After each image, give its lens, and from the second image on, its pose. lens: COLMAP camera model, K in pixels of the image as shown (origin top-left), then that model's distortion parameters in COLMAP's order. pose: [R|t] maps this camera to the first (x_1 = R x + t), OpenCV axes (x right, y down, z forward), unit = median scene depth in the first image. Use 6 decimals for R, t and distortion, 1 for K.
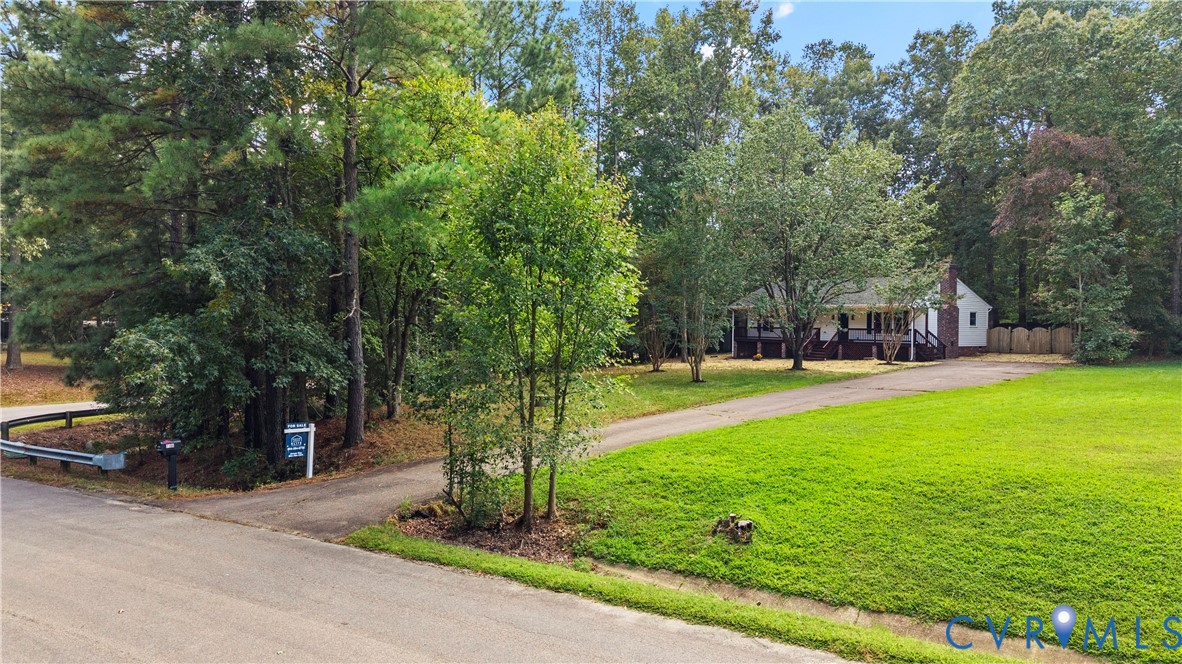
lens RADIAL K [[784.9, 0, 579.1], [0, 784.9, 341.3], [0, 0, 1]] dist [0.018137, -0.007423]
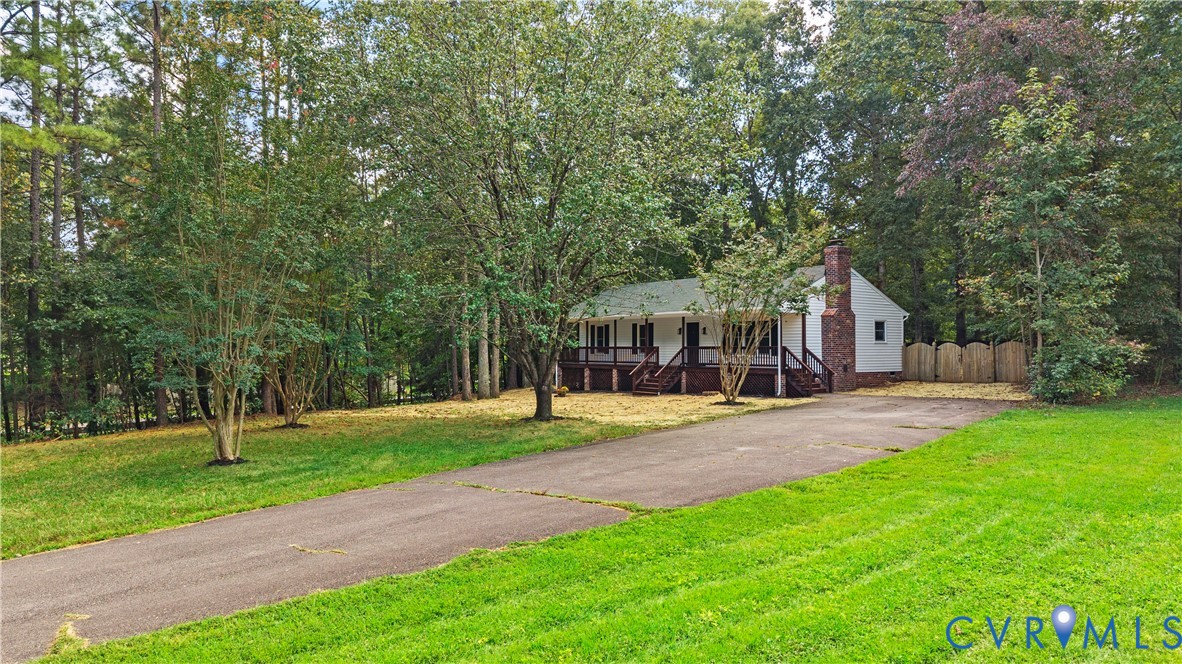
lens RADIAL K [[784.9, 0, 570.5], [0, 784.9, 347.8], [0, 0, 1]] dist [0.018137, -0.007423]
pose [[0.999203, -0.011134, 0.038339, 0.237340], [0.012085, 0.999623, -0.024668, -0.000814], [-0.038050, 0.025112, 0.998960, 0.385268]]
